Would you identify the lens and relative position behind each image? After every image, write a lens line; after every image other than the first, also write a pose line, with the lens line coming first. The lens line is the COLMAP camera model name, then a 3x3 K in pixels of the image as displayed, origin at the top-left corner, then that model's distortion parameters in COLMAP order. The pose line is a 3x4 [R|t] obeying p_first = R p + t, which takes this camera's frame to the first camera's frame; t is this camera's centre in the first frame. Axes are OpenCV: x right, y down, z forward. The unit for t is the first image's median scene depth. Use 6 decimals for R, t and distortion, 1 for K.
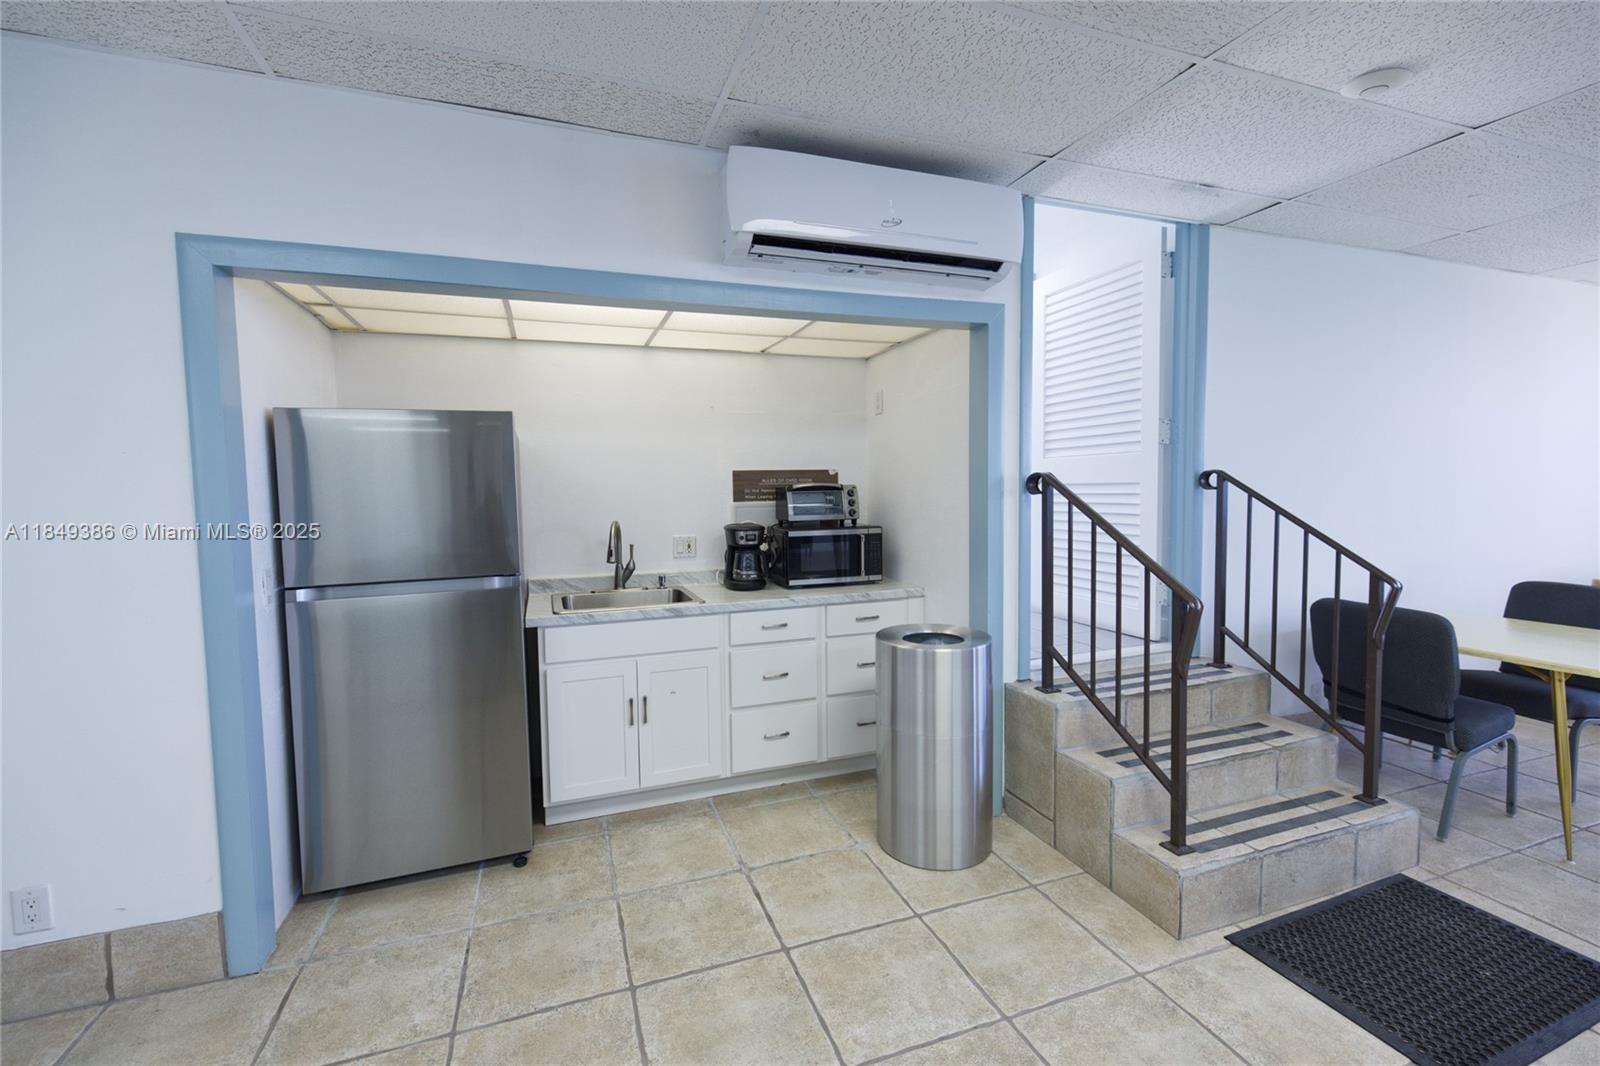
lens RADIAL K [[677.9, 0, 800.0], [0, 677.9, 533.0], [0, 0, 1]] dist [0.001012, 0.000152]
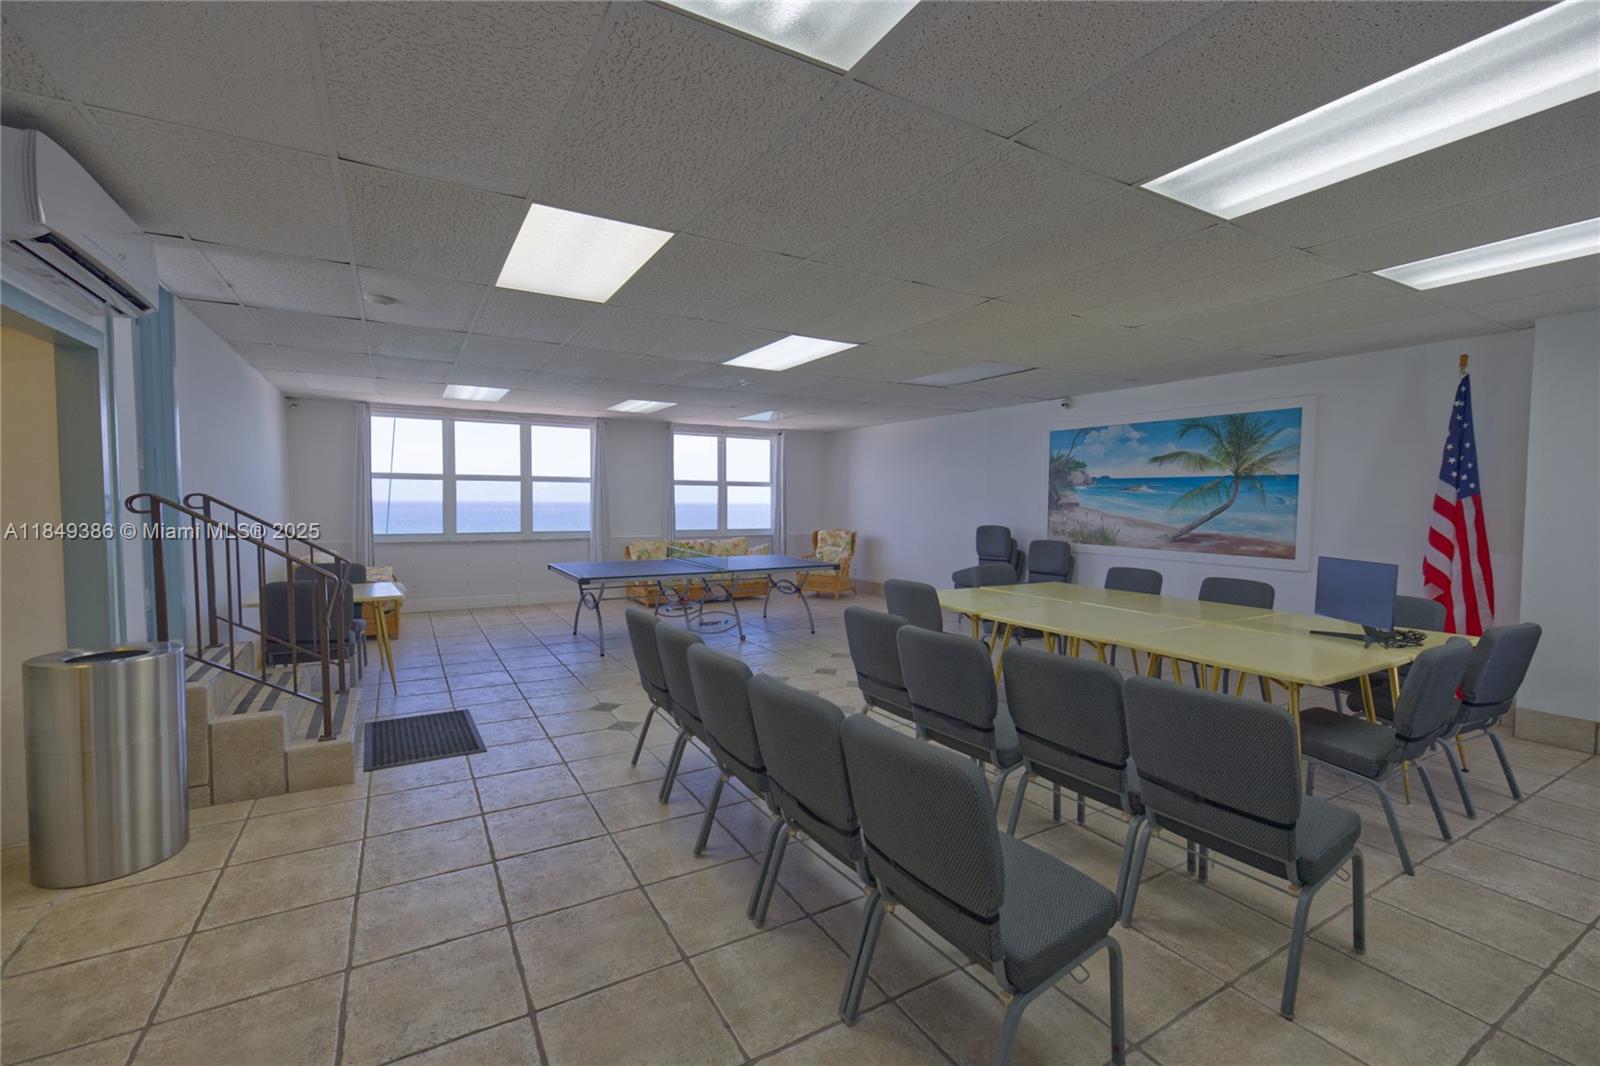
lens RADIAL K [[677.9, 0, 800.0], [0, 677.9, 533.0], [0, 0, 1]] dist [0.001012, 0.000152]
pose [[-0.182261, -0.040400, 0.982420, -1.085809], [0.066253, 0.996380, 0.053265, -0.012021], [-0.981015, 0.074797, -0.178925, 0.174722]]
